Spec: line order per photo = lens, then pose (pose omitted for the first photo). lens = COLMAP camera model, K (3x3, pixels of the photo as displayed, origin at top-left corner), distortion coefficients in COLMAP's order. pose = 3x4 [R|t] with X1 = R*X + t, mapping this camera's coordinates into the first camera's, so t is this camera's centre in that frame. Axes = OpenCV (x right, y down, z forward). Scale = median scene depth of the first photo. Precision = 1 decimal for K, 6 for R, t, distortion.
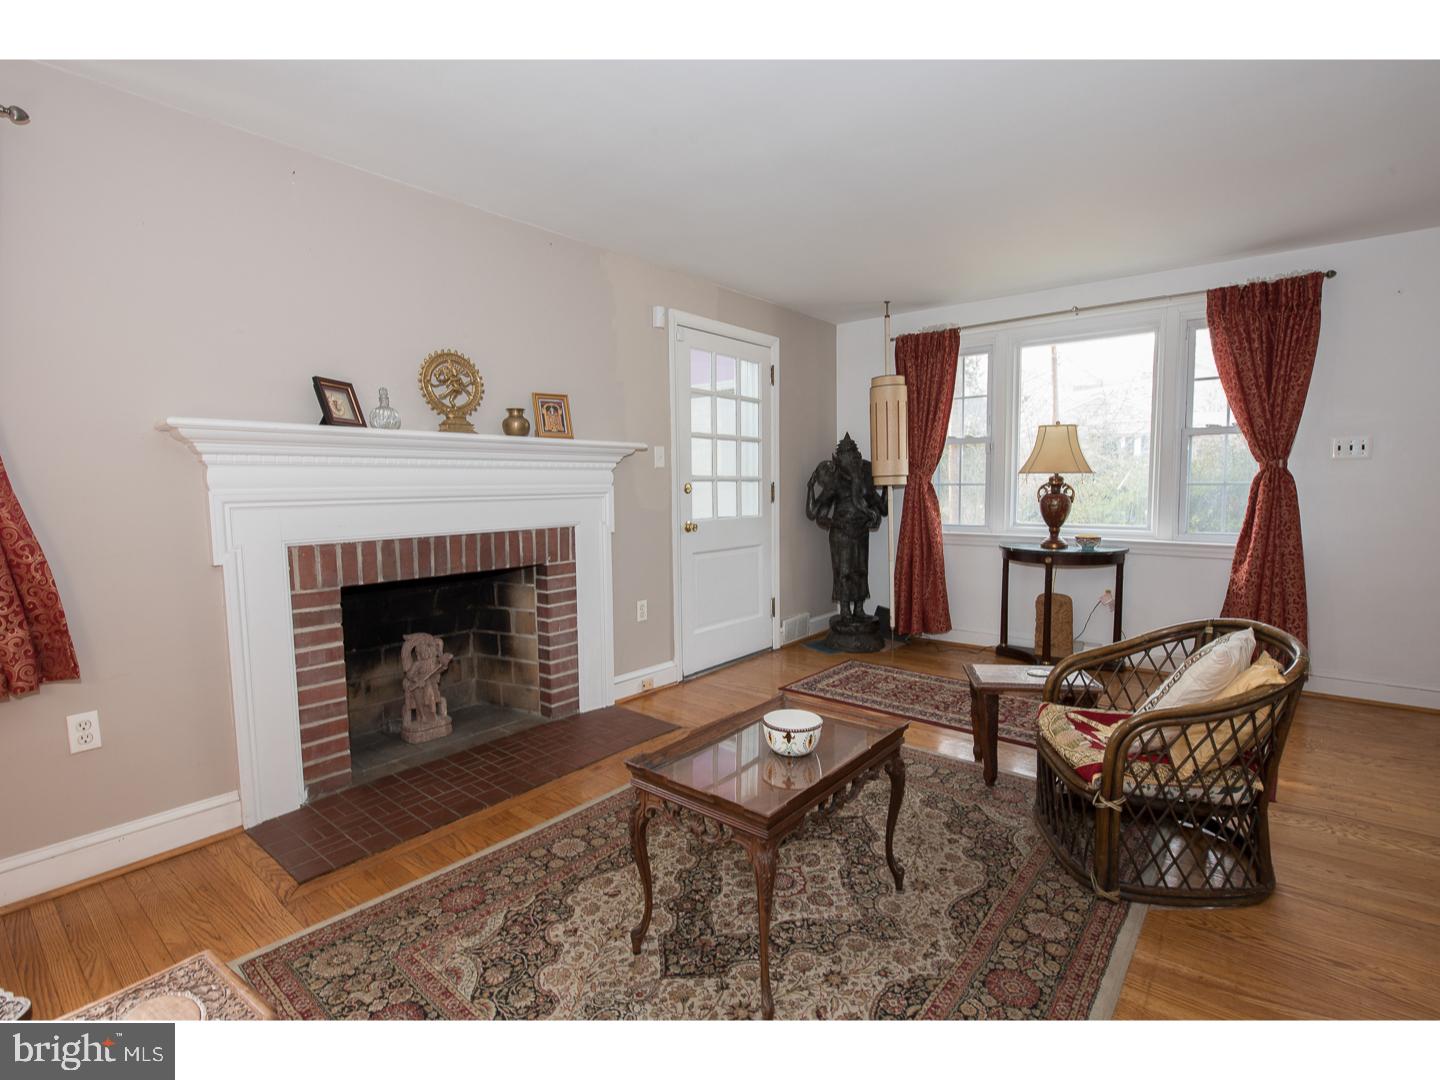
lens RADIAL K [[690.9, 0, 720.0], [0, 690.9, 540.0], [0, 0, 1]] dist [-0.000839, -0.000125]
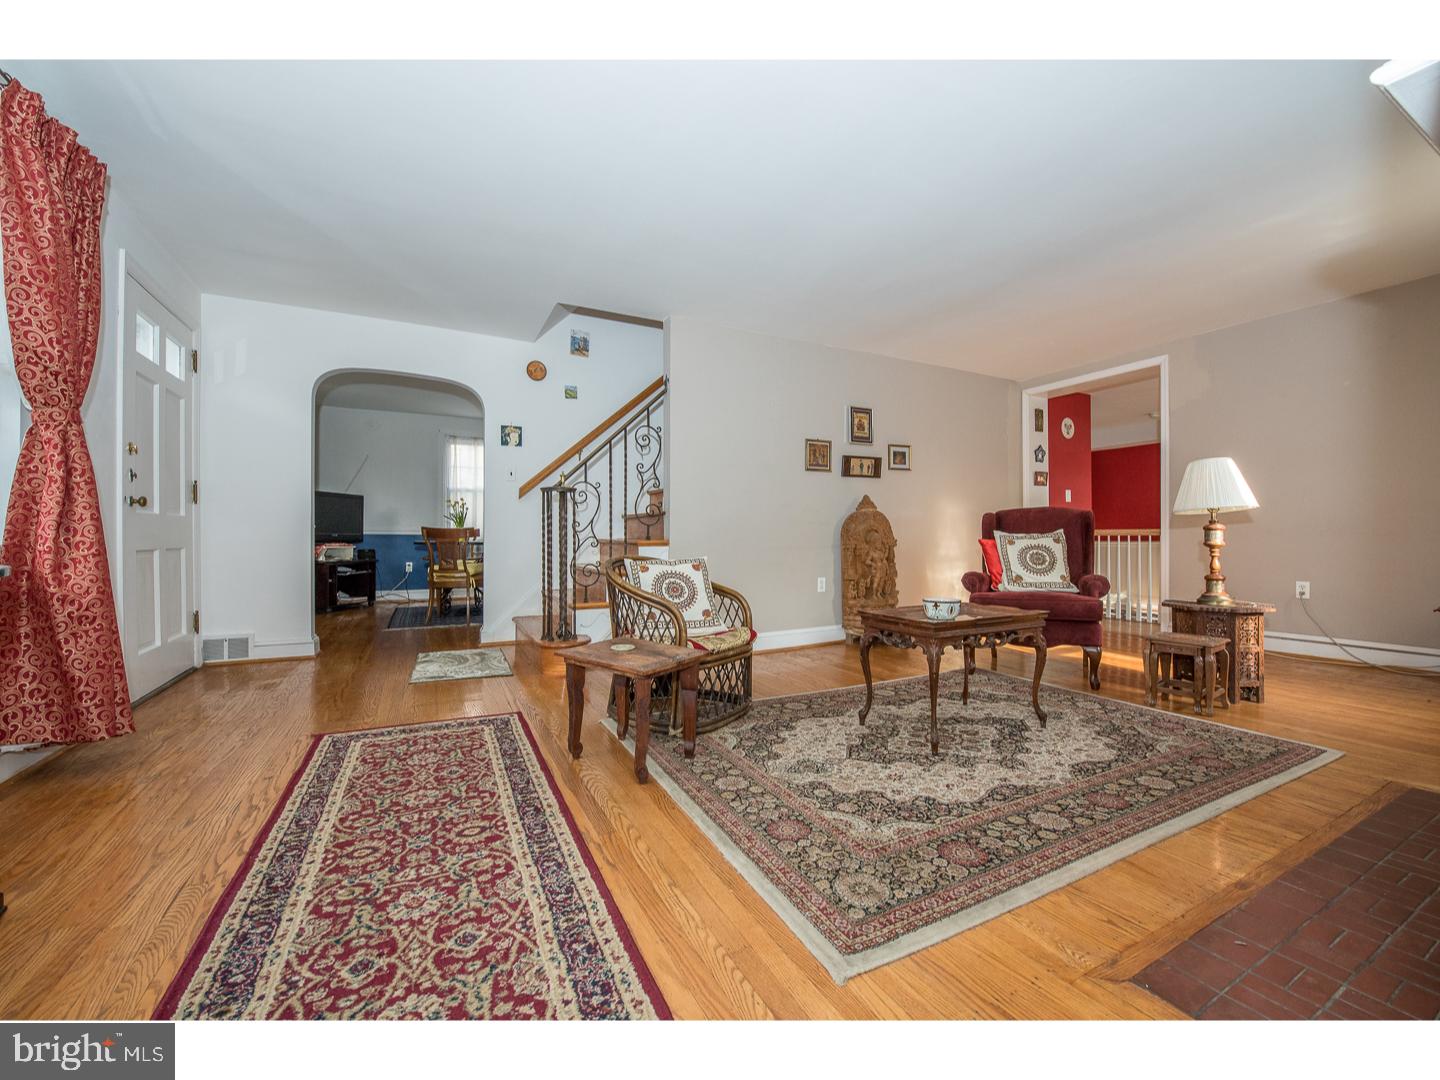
lens RADIAL K [[572.3, 0, 720.0], [0, 572.3, 540.0], [0, 0, 1]] dist [-0.017403, -0.000444]
pose [[-0.916137, 0.005100, 0.400834, 0.026009], [0.041199, 0.995822, 0.081495, -0.008151], [-0.398743, 0.091175, -0.912519, 1.376011]]
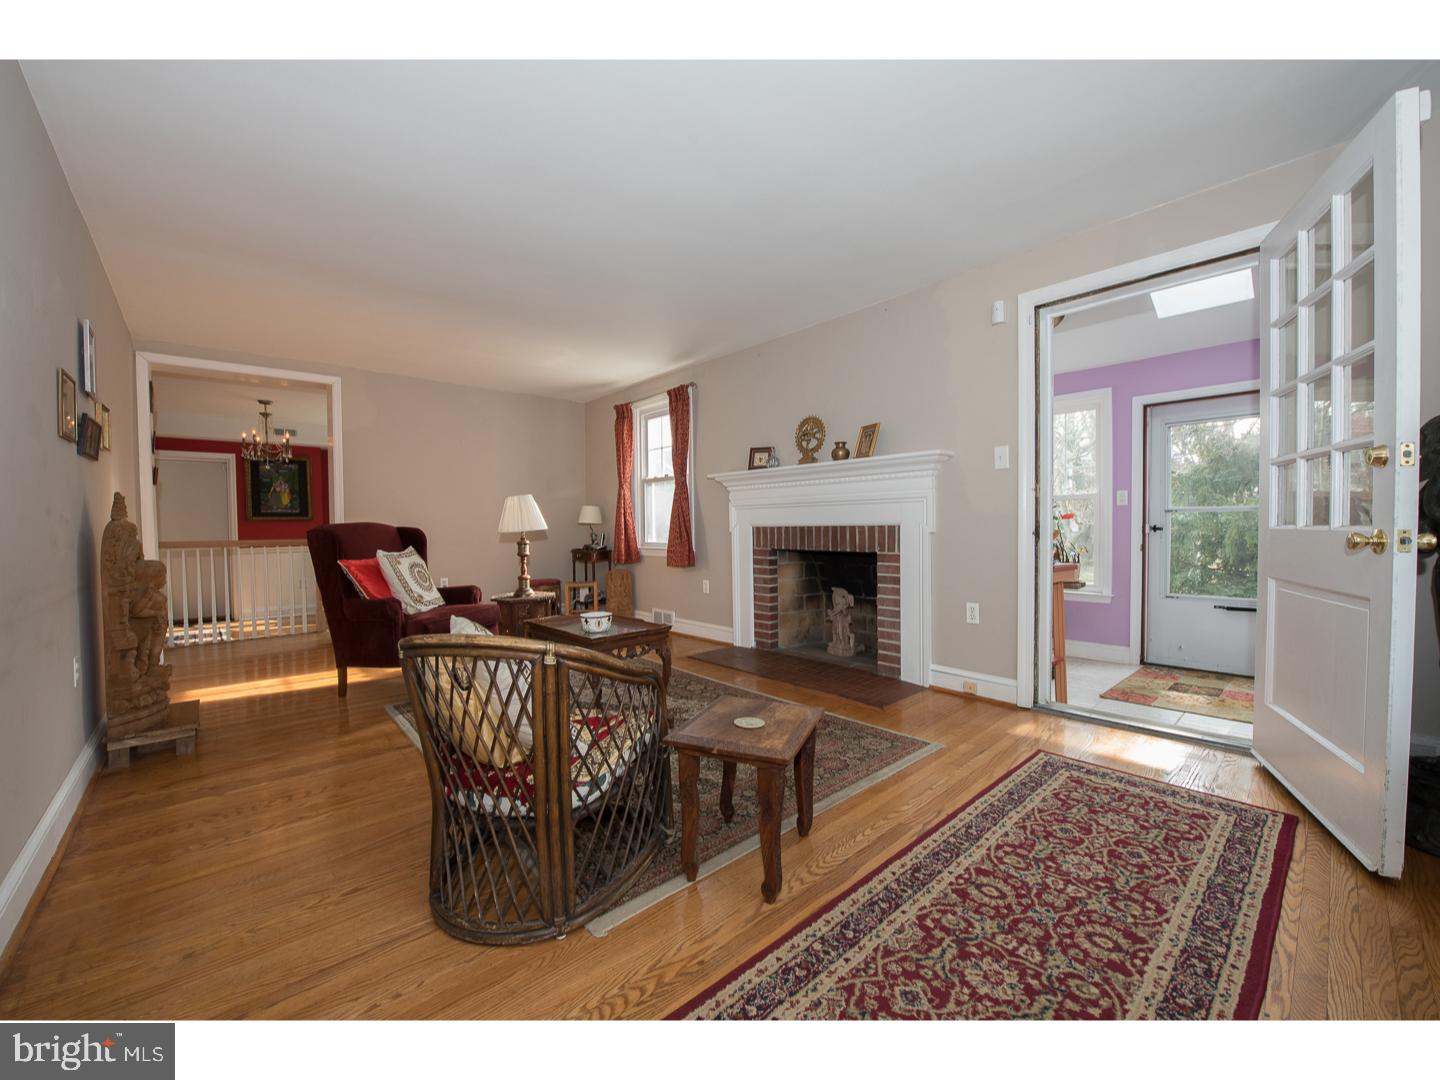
lens RADIAL K [[572.3, 0, 720.0], [0, 572.3, 540.0], [0, 0, 1]] dist [-0.017403, -0.000444]
pose [[-0.152290, 0.039492, -0.987547, 0.884079], [-0.068250, 0.996396, 0.050370, -0.024051], [0.985977, 0.075071, -0.149046, 0.876621]]
